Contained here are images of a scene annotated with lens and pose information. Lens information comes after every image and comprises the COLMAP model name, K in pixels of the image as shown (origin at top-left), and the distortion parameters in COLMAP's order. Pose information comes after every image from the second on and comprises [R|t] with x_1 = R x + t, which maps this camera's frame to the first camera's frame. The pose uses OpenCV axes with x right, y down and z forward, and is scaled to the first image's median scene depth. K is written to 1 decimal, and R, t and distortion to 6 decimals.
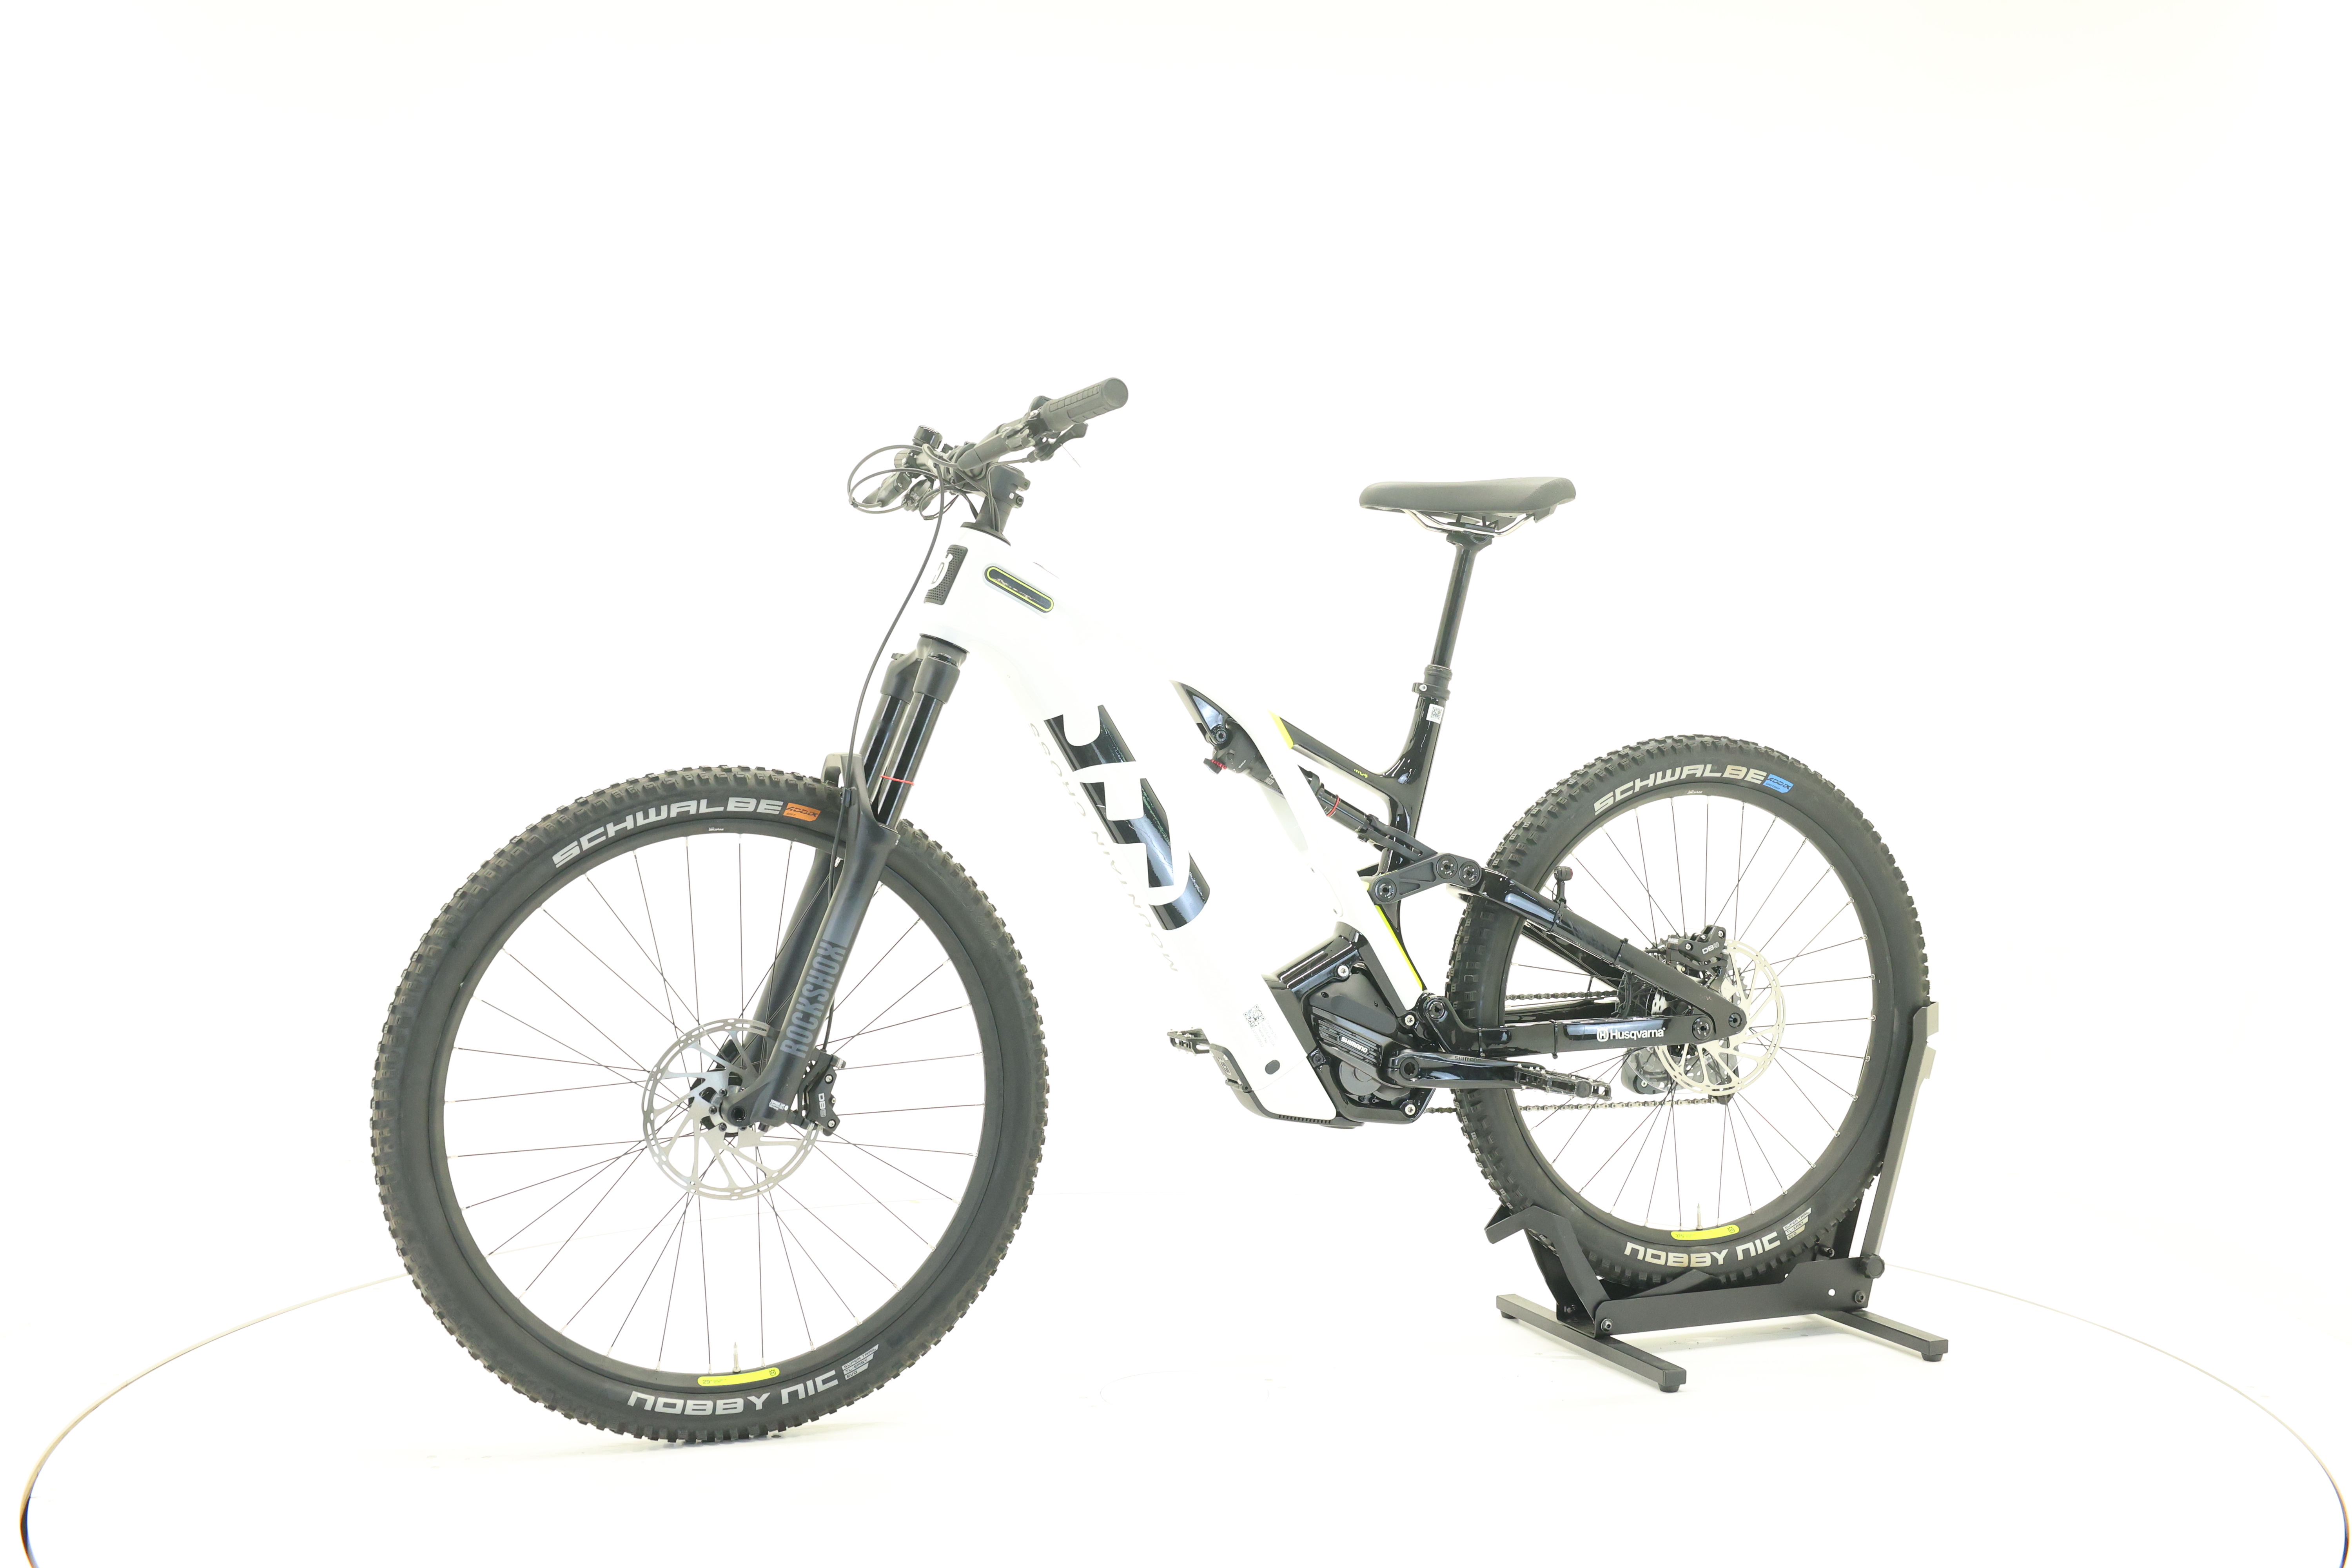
lens RADIAL K [[2514.1, 0, 1173.7], [0, 2514.1, 793.4], [0, 0, 1]] dist [-0.001676, 0.000000]
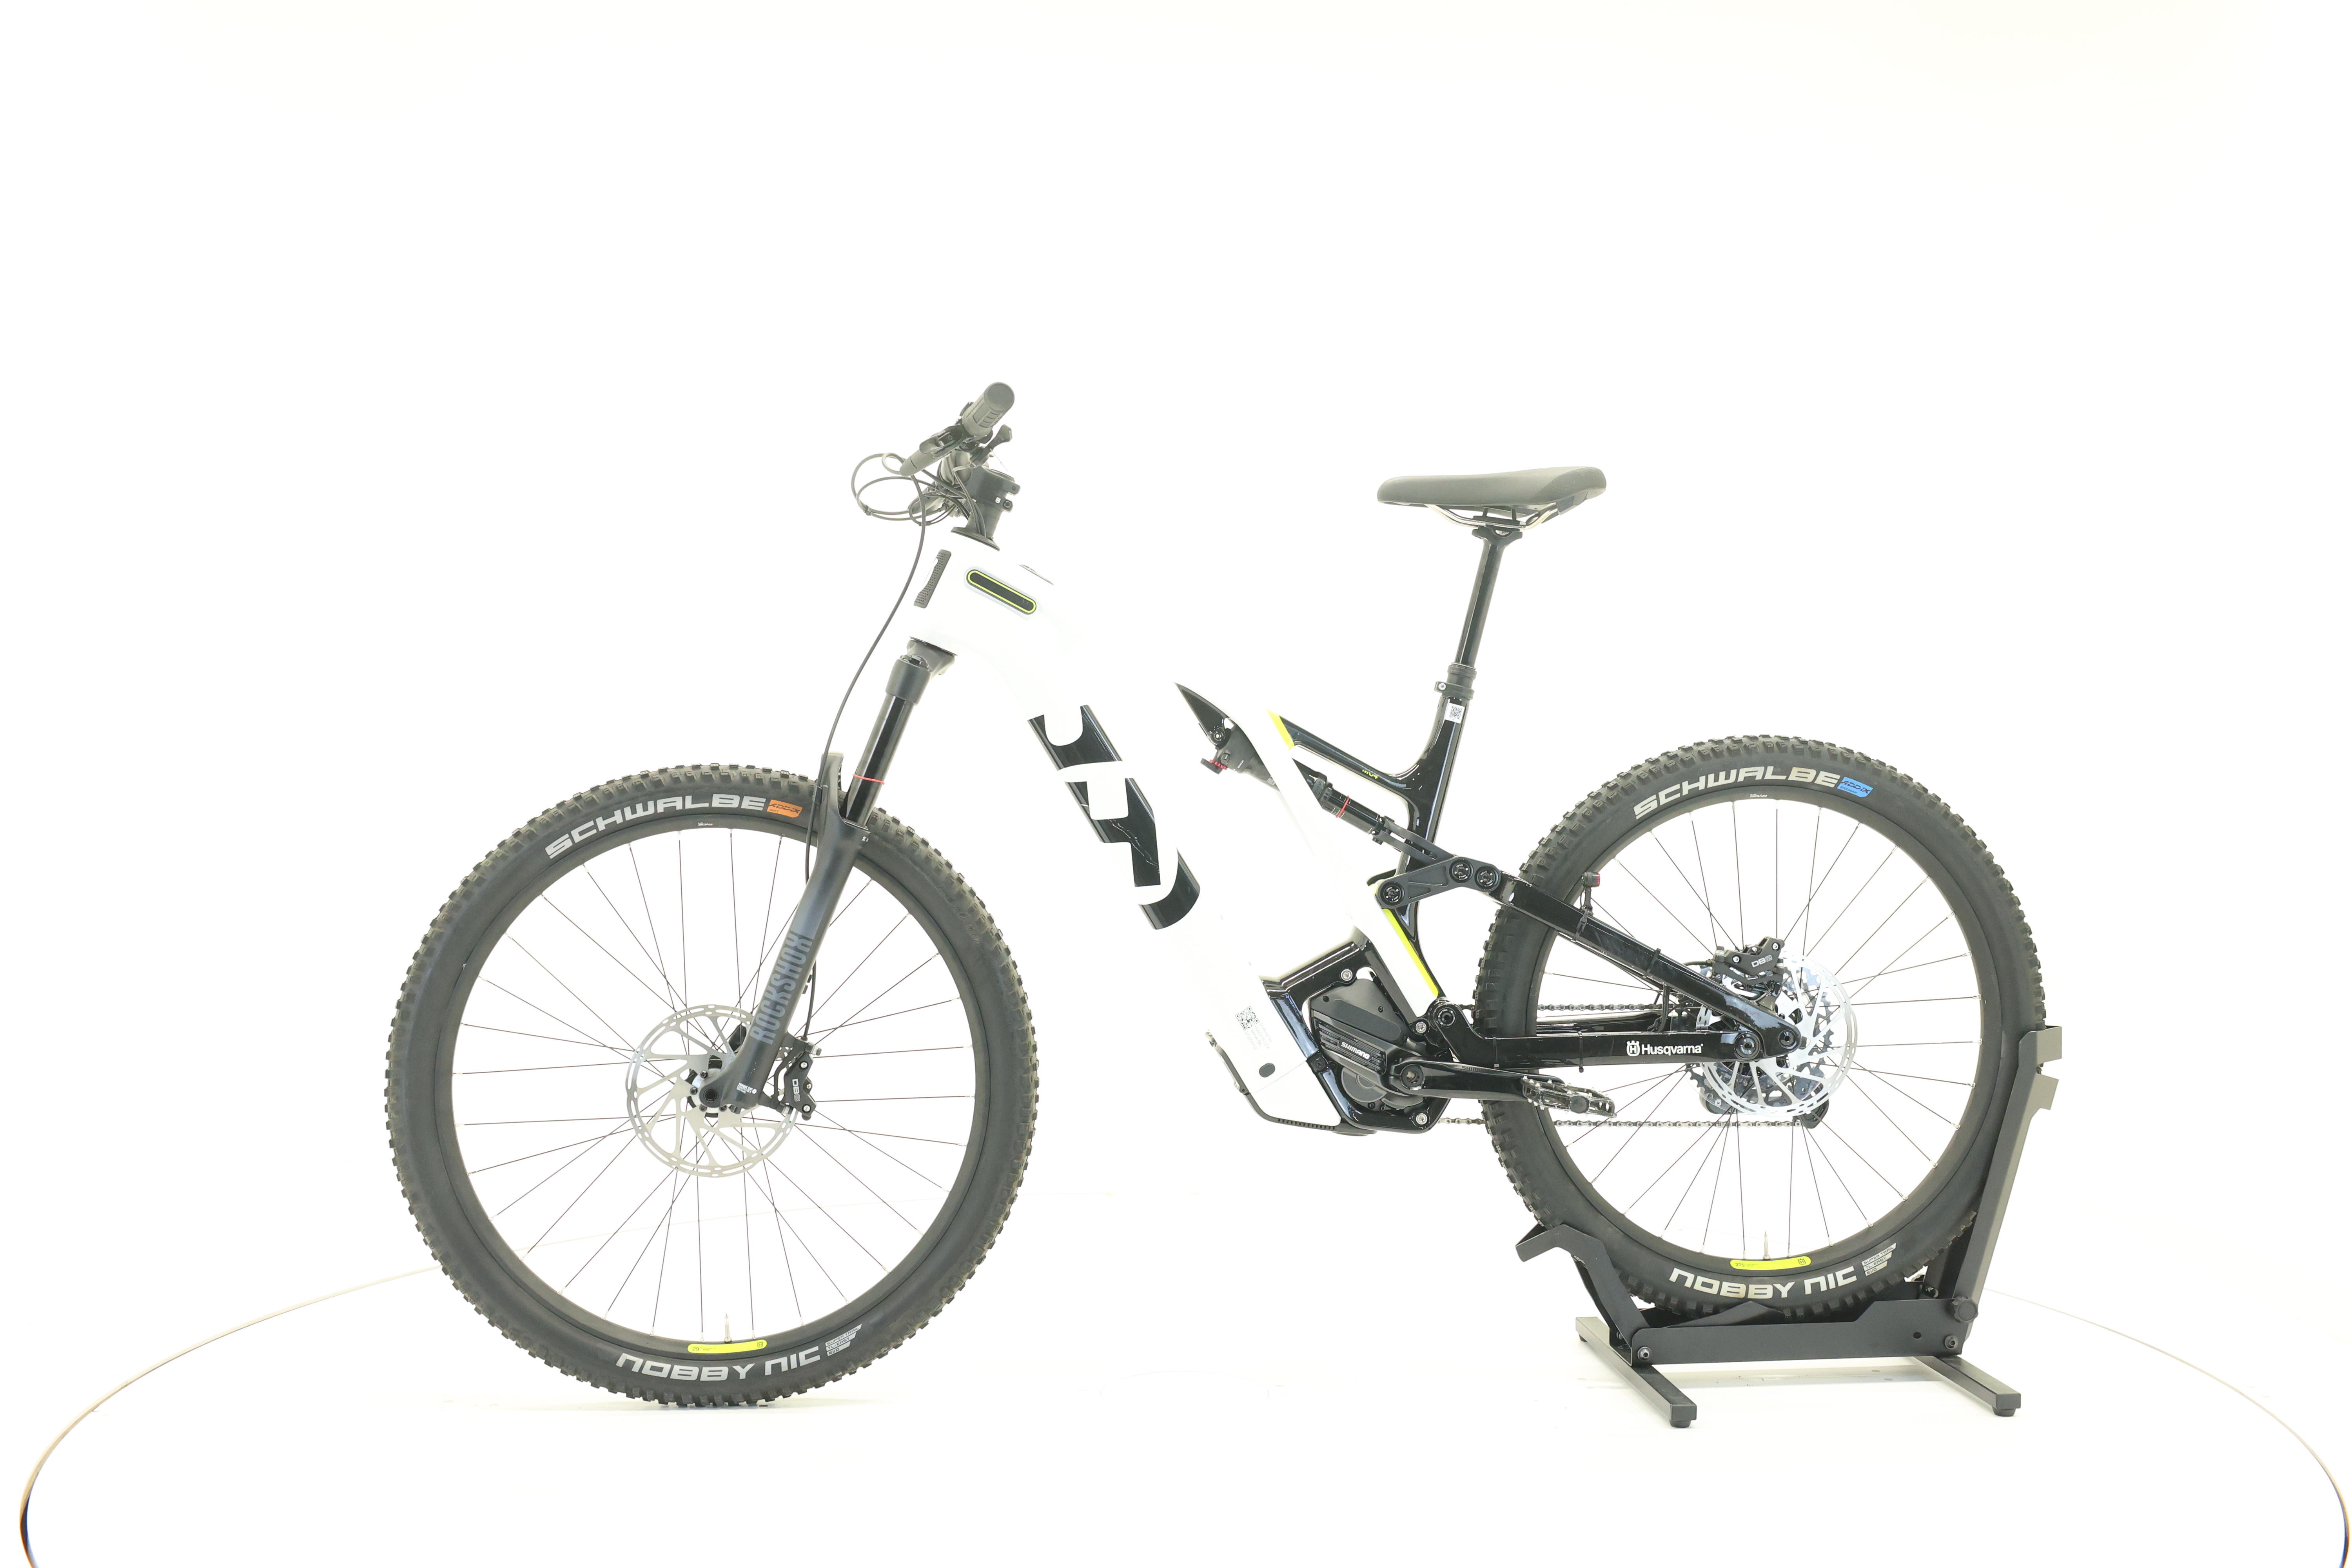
lens RADIAL K [[2514.1, 0, 1168.7], [0, 2514.1, 801.4], [0, 0, 1]] dist [-0.001676, 0.000000]
pose [[0.964942, 0.005651, -0.262403, 0.253795], [-0.006173, 0.999980, -0.001165, 0.004248], [0.262391, 0.002744, 0.964958, 0.032059]]
